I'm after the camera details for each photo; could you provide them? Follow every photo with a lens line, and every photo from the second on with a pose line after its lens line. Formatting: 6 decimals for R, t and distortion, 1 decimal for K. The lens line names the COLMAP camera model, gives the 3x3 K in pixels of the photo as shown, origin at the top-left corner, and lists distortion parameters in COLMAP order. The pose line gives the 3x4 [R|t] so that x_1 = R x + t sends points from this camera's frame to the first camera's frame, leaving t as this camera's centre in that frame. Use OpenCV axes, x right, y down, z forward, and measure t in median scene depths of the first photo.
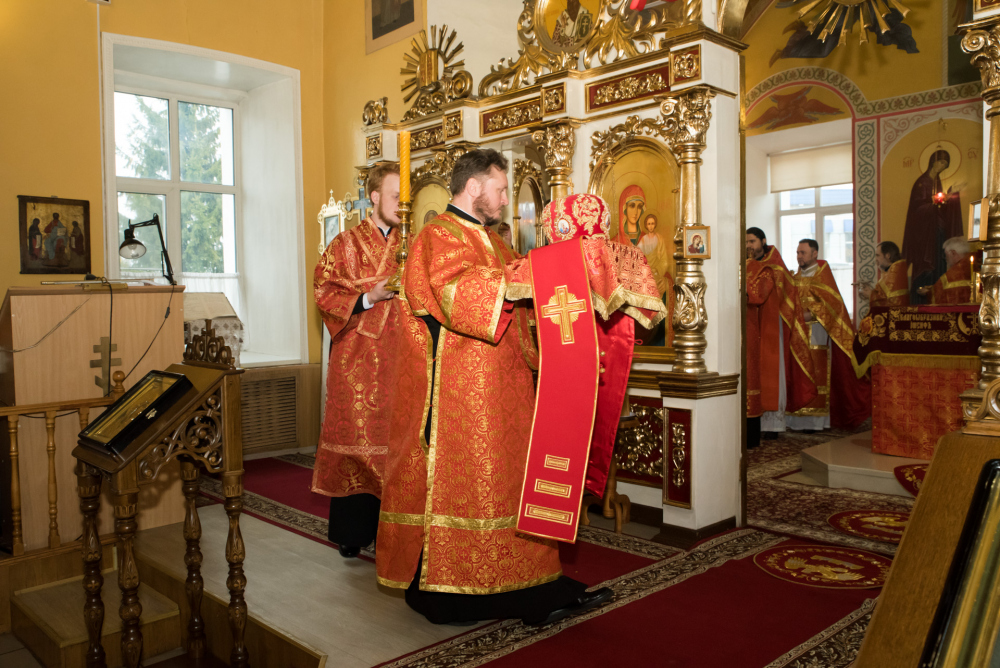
lens RADIAL K [[819.1, 0, 499.9], [0, 819.1, 331.6], [0, 0, 1]] dist [-0.090854, 0.126192]
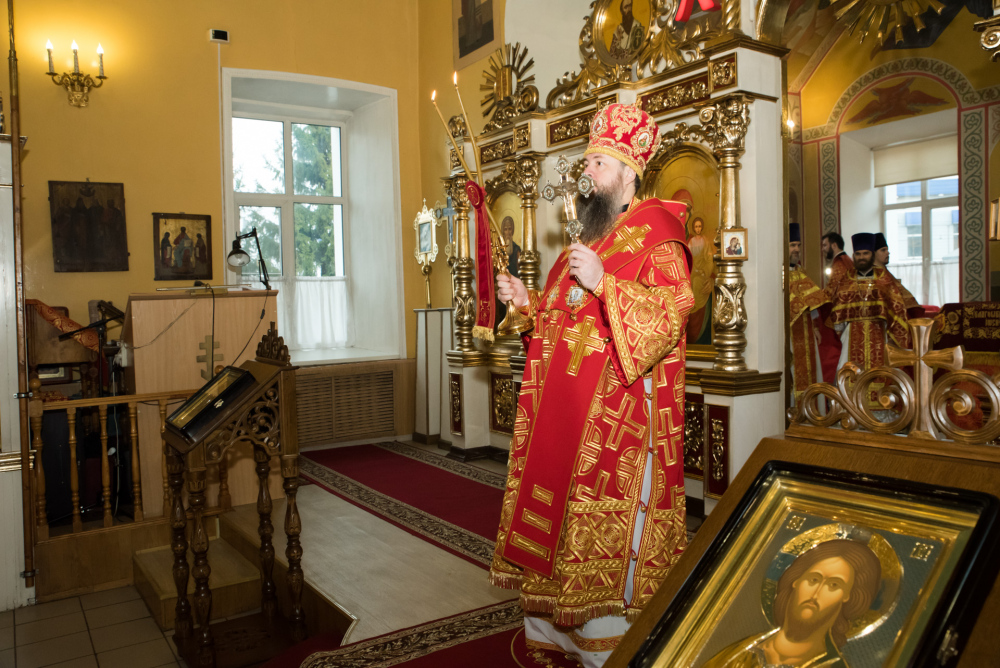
lens RADIAL K [[790.5, 0, 503.8], [0, 790.5, 327.2], [0, 0, 1]] dist [-0.099428, 0.126091]
pose [[0.985916, -0.001820, -0.167233, 0.104539], [0.002100, 0.999997, 0.001495, -0.005762], [0.167229, -0.001825, 0.985916, -0.025160]]
